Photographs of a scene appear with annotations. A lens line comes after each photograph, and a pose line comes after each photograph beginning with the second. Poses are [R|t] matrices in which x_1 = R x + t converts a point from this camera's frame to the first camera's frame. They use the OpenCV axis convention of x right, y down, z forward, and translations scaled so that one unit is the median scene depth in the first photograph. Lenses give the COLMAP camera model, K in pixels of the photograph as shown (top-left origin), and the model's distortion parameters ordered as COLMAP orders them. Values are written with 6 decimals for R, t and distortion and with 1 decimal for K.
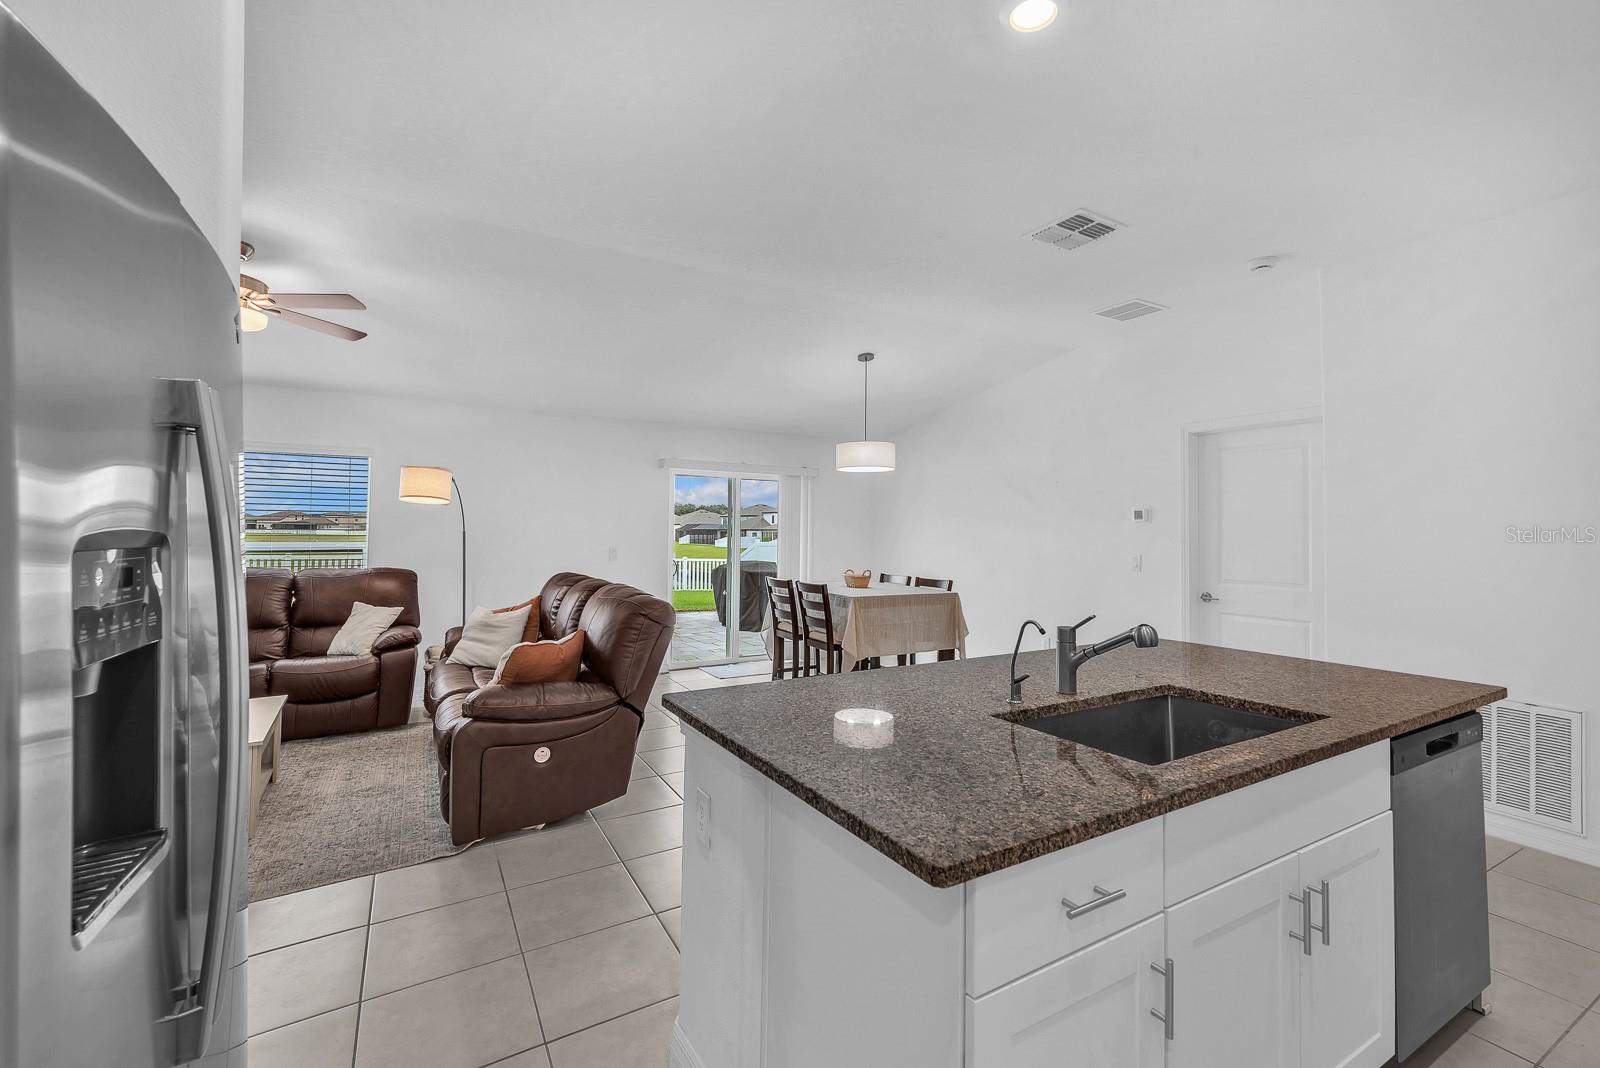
lens RADIAL K [[665.8, 0, 786.5], [0, 665.8, 537.0], [0, 0, 1]] dist [-0.002220, -0.000024]
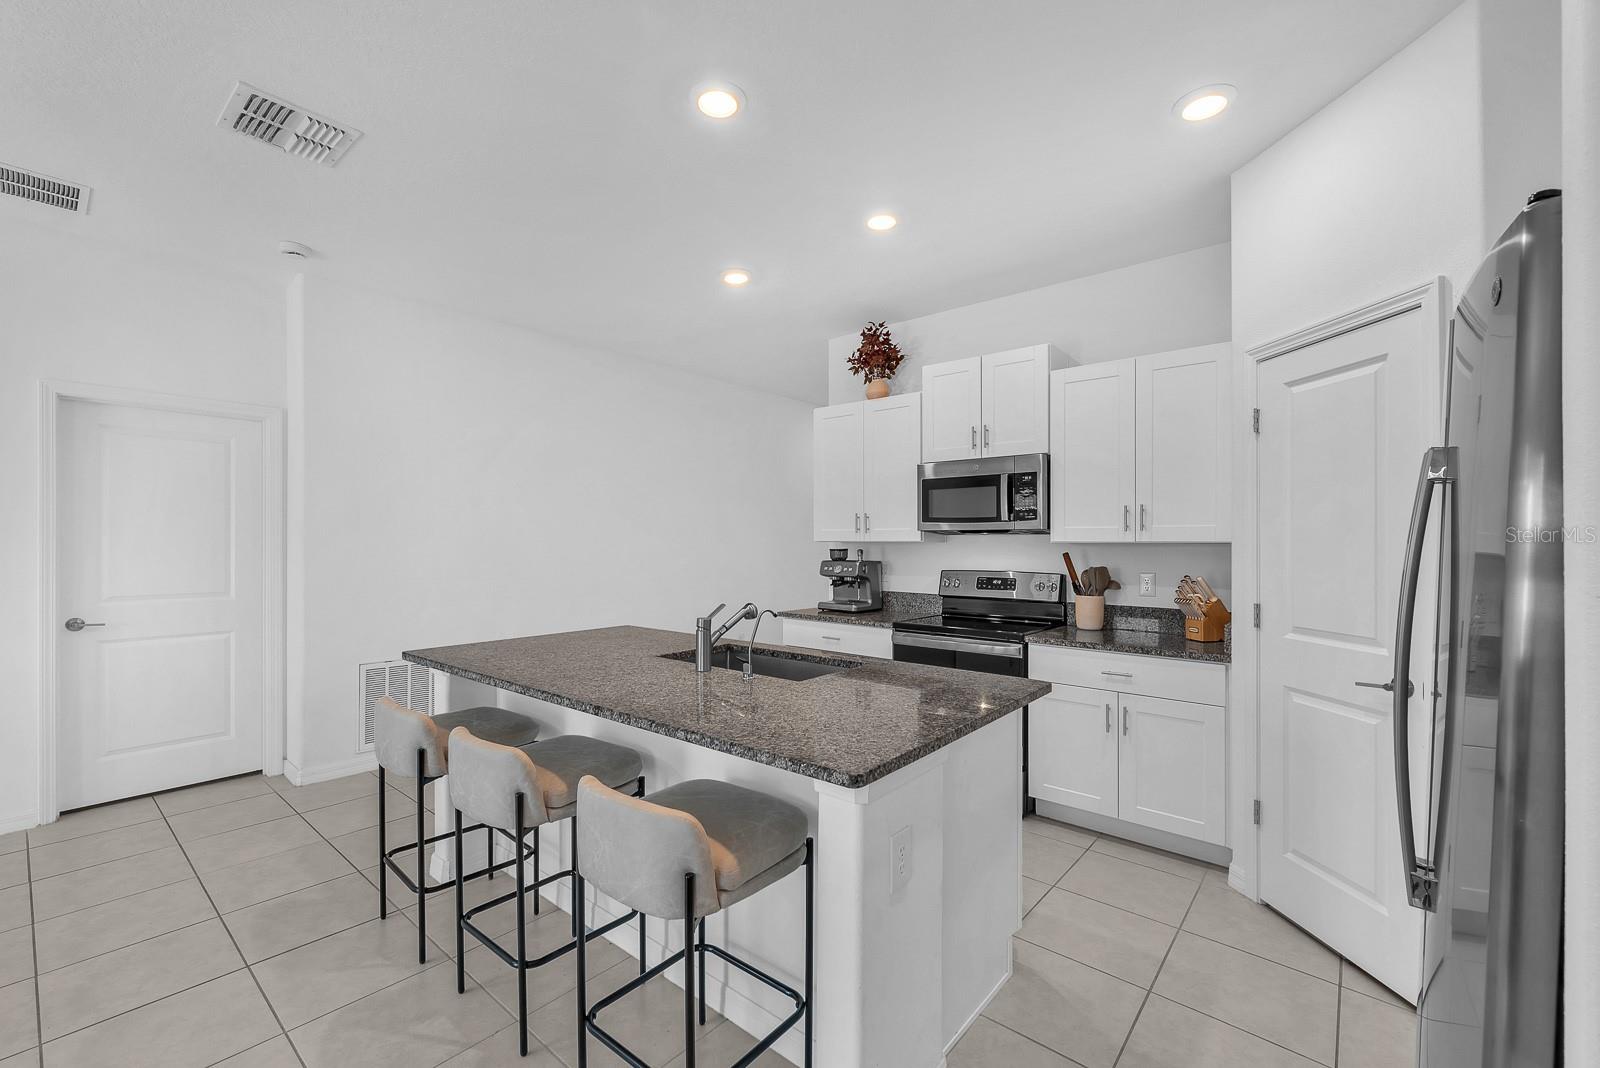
lens RADIAL K [[665.8, 0, 786.5], [0, 665.8, 537.0], [0, 0, 1]] dist [-0.002220, -0.000024]
pose [[-0.336511, -0.004293, 0.941670, -0.298722], [0.001168, 0.999987, 0.004976, -0.007099], [-0.941679, 0.002774, -0.336501, 0.481728]]
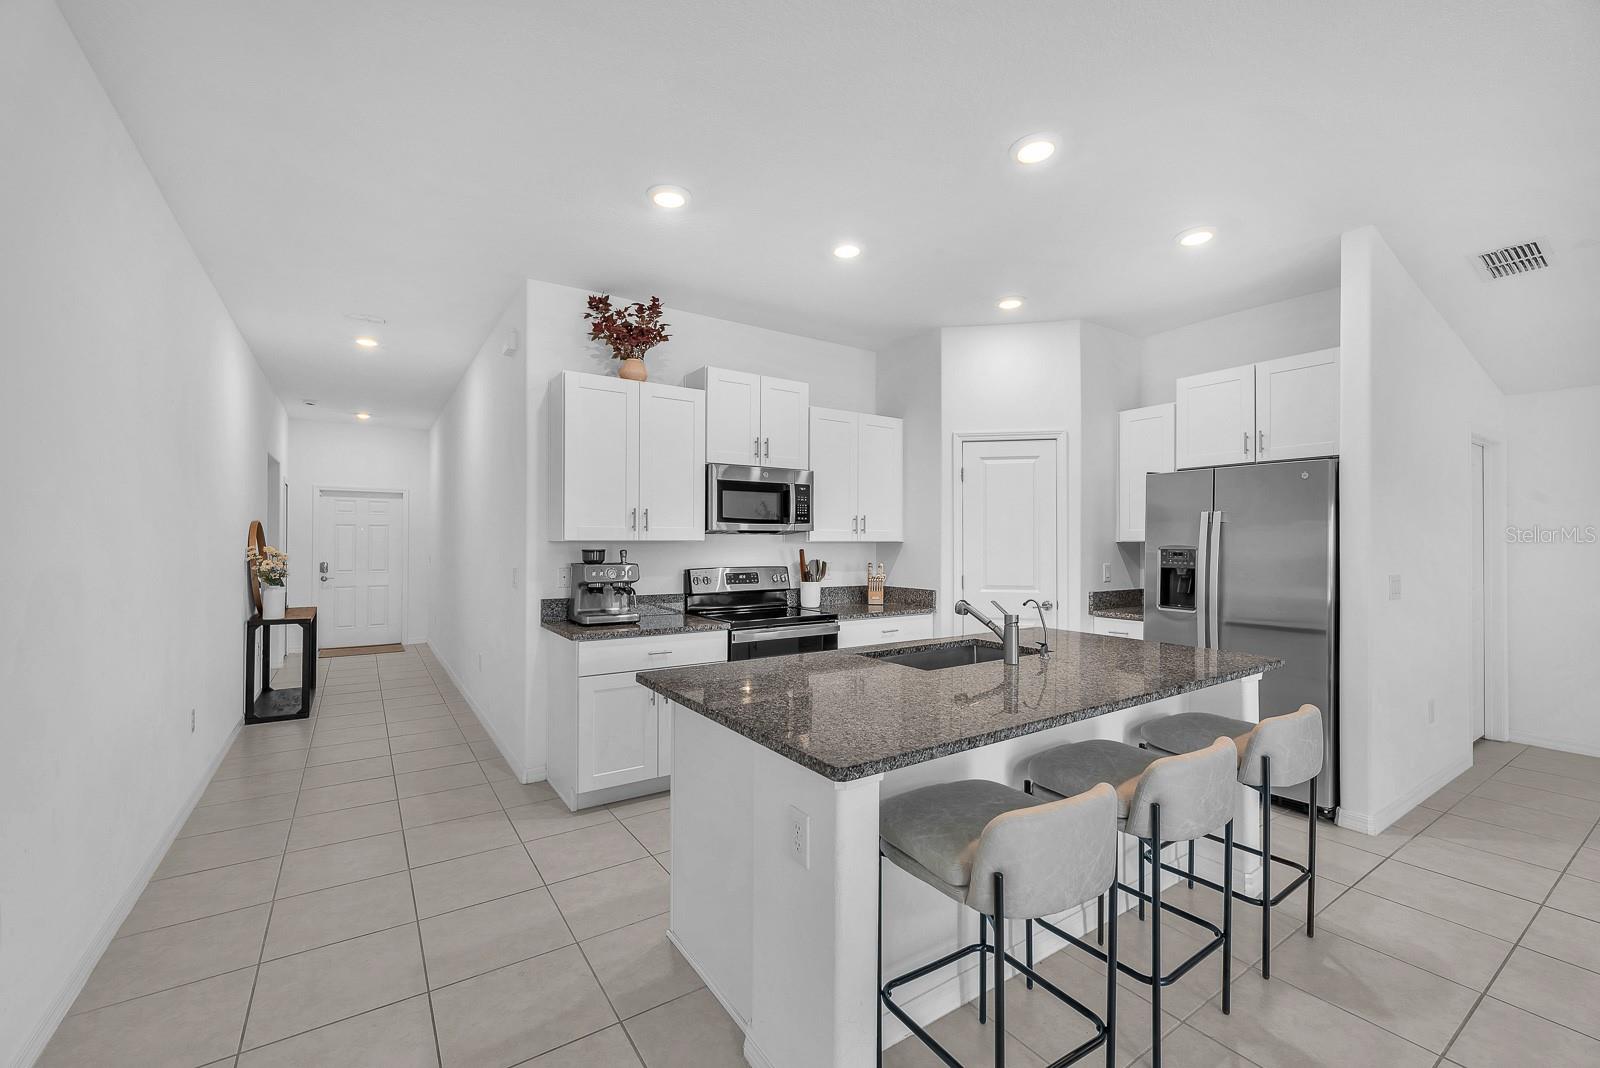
lens RADIAL K [[652.8, 0, 796.9], [0, 652.8, 539.7], [0, 0, 1]] dist [-0.000949, -0.000010]
pose [[-0.996896, -0.013347, -0.077588, 0.401250], [-0.013713, 0.999897, 0.004186, -0.003228], [0.077524, 0.005237, -0.996977, 0.875969]]
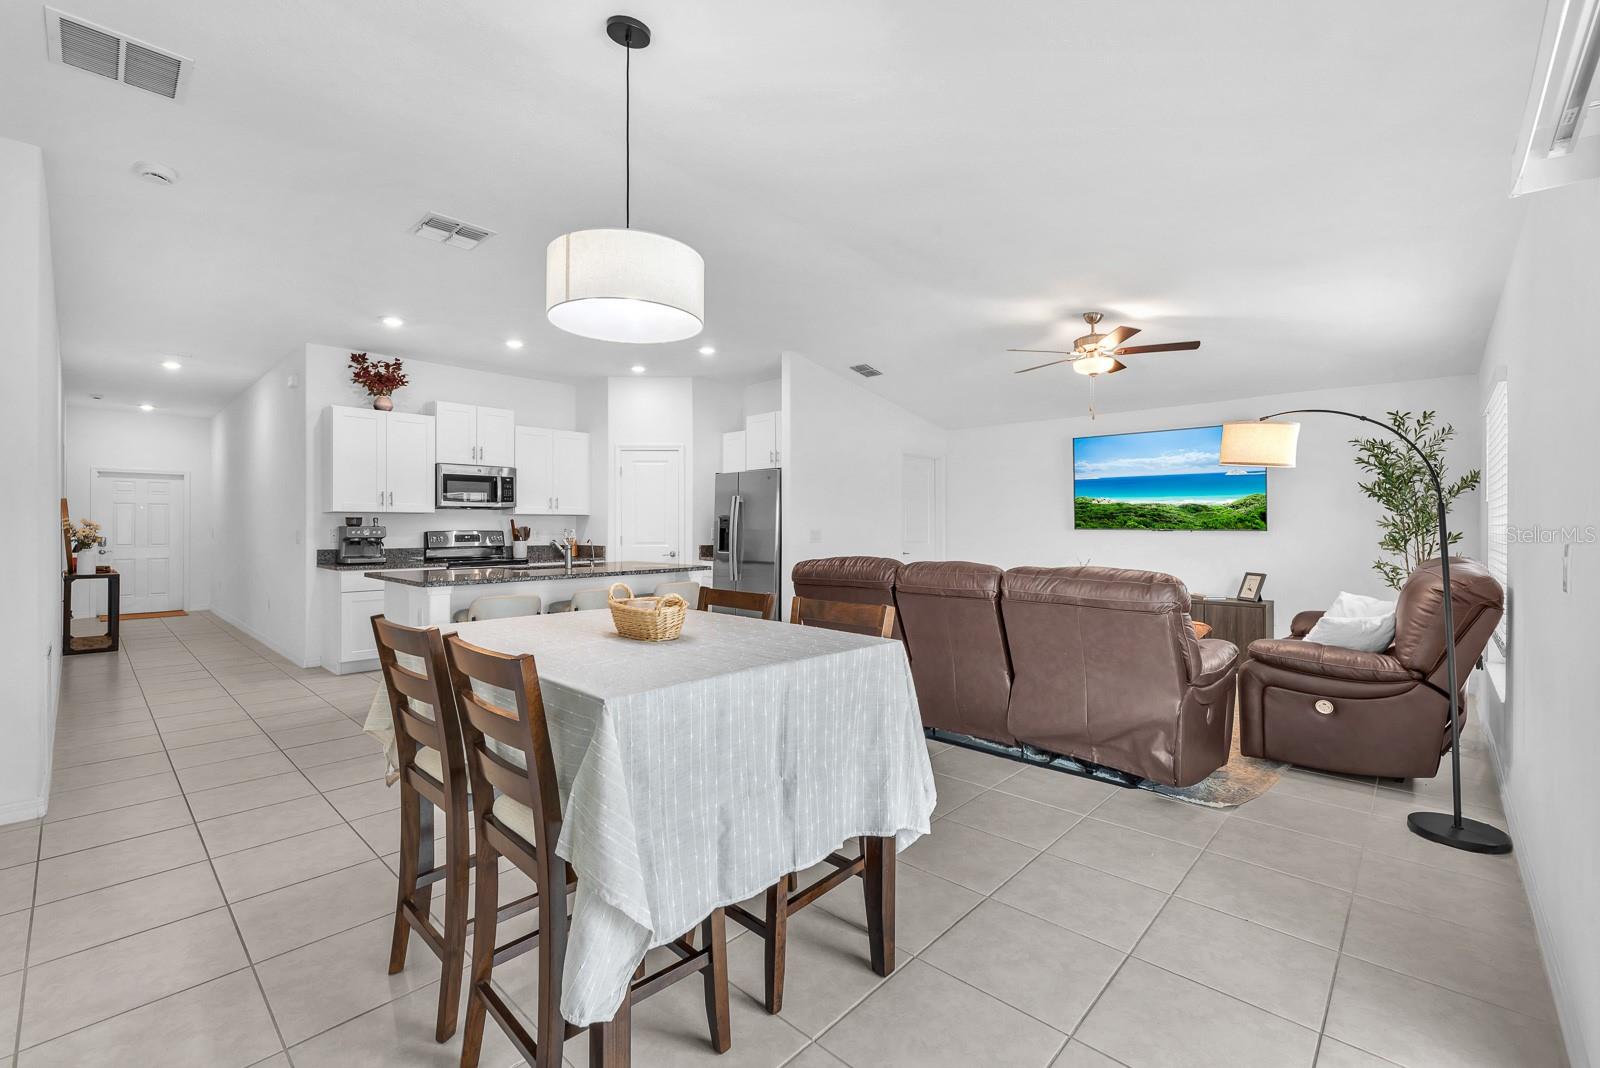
lens RADIAL K [[672.9, 0, 786.5], [0, 672.9, 527.8], [0, 0, 1]] dist [-0.001652, 0.000176]
pose [[-0.956343, -0.010341, -0.292062, 0.171697], [-0.012736, 0.999899, 0.006301, 0.016569], [0.291968, 0.009746, -0.956379, 1.534972]]
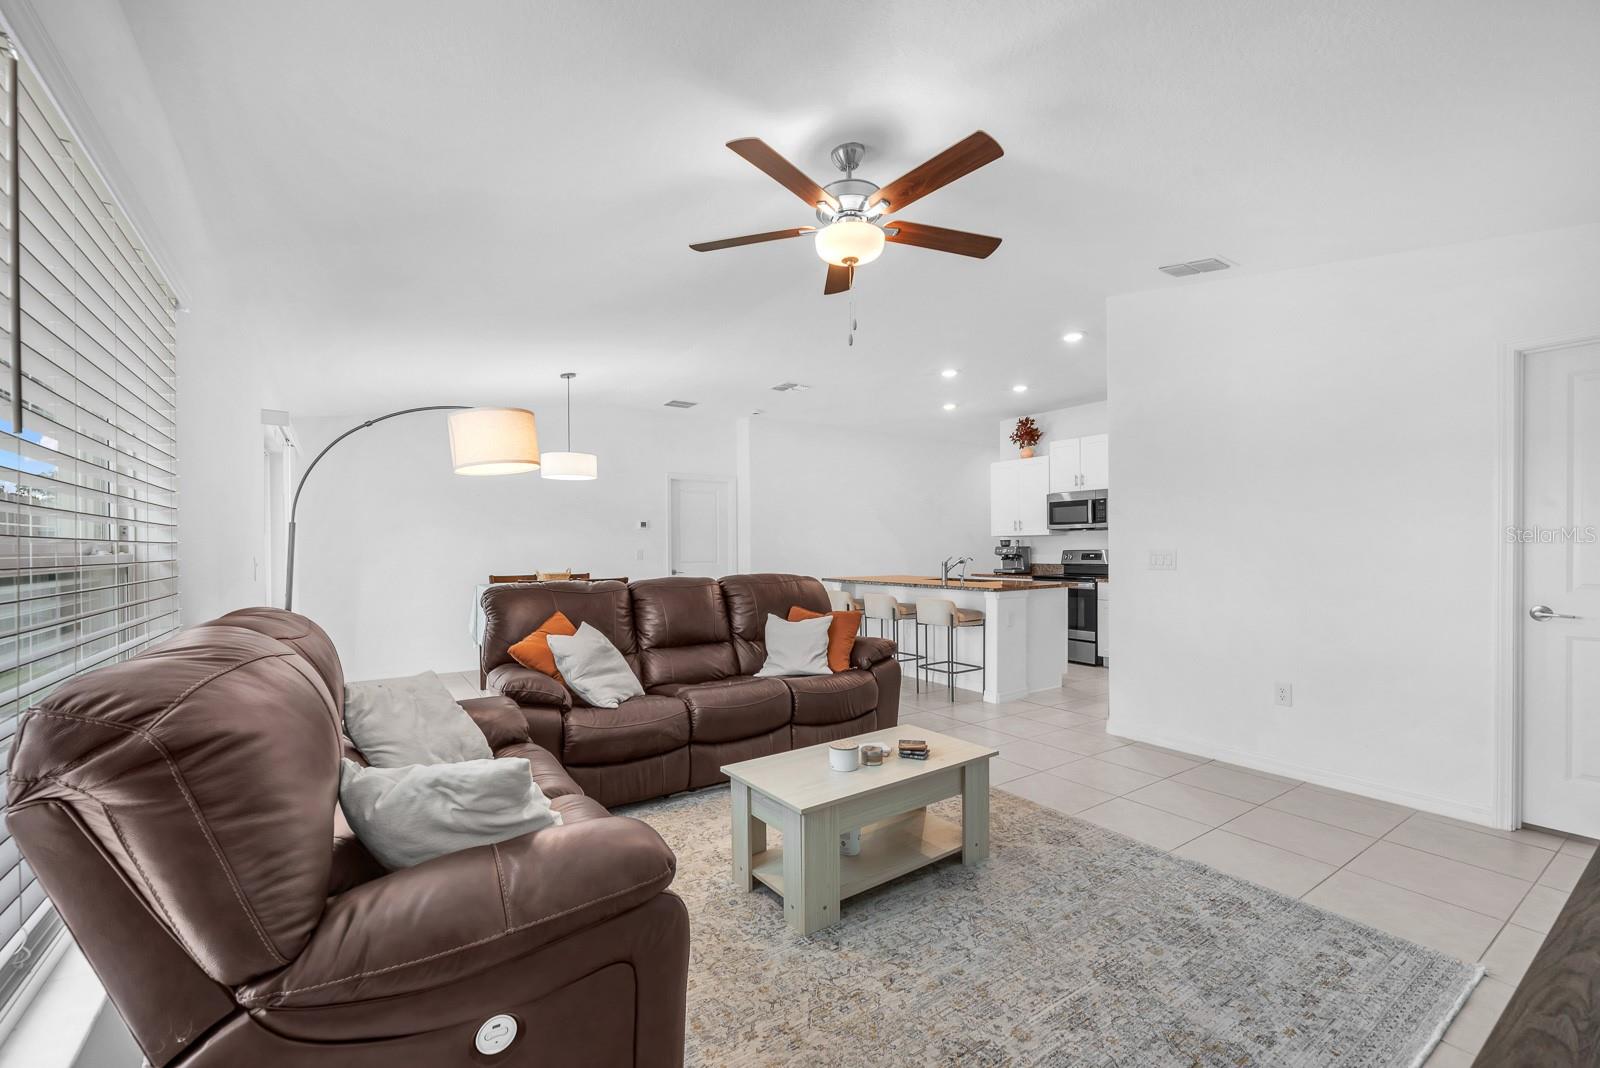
lens RADIAL K [[674.9, 0, 796.2], [0, 674.9, 550.3], [0, 0, 1]] dist [-0.000859, -0.000010]
pose [[-0.087270, -0.011481, 0.996119, -1.131005], [0.010812, 0.999864, 0.012471, 0.013585], [-0.996126, 0.011858, -0.087134, 0.787730]]
